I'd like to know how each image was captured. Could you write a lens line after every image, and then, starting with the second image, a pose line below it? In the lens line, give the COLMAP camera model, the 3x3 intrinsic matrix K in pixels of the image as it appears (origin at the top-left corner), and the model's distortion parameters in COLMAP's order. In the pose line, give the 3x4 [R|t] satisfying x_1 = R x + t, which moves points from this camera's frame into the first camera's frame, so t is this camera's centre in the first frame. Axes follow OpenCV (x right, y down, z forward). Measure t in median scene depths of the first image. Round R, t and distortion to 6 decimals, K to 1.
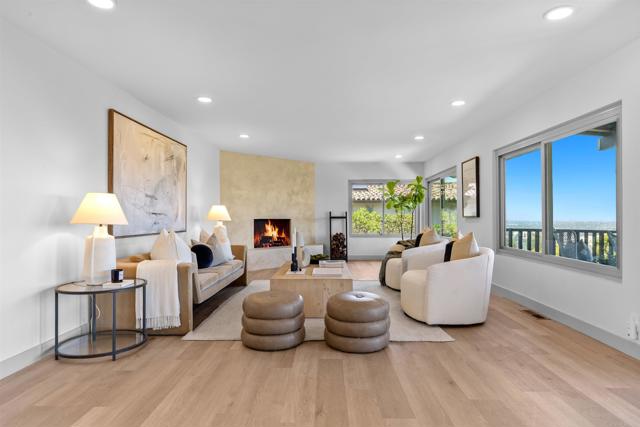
lens RADIAL K [[375.3, 0, 328.4], [0, 375.3, 222.0], [0, 0, 1]] dist [-0.000435, -0.002092]
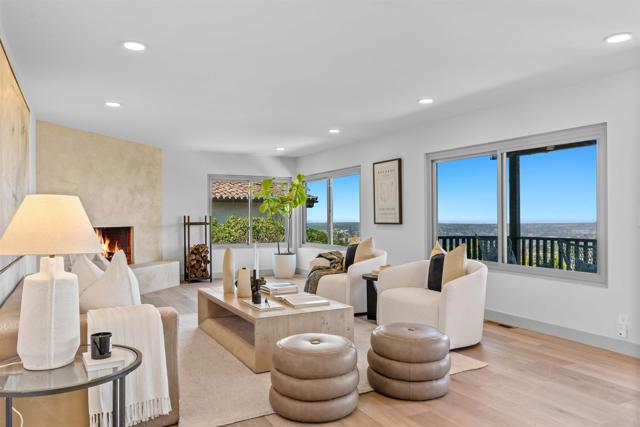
lens RADIAL K [[456.4, 0, 317.3], [0, 456.4, 214.0], [0, 0, 1]] dist [-0.001887, -0.003507]
pose [[0.868351, 0.002669, 0.495944, -0.526093], [0.007137, 0.999815, -0.017877, -0.031425], [-0.495899, 0.019063, 0.868171, 0.211122]]
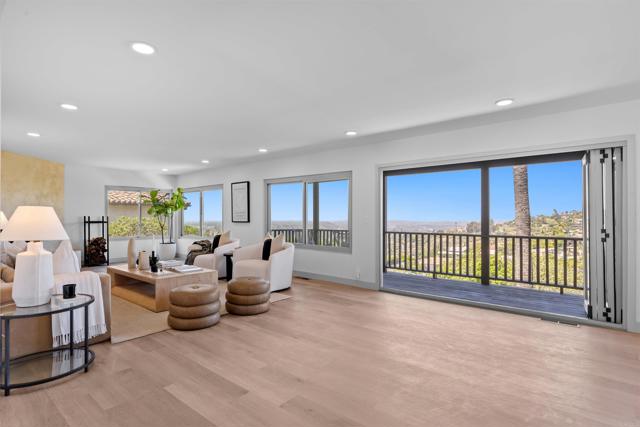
lens RADIAL K [[332.5, 0, 320.7], [0, 332.5, 217.0], [0, 0, 1]] dist [-0.000076, 0.000227]
pose [[0.624239, 0.002200, 0.781231, -0.708030], [0.006234, 0.999950, -0.007798, -0.035284], [-0.781209, 0.009738, 0.624194, -0.058767]]
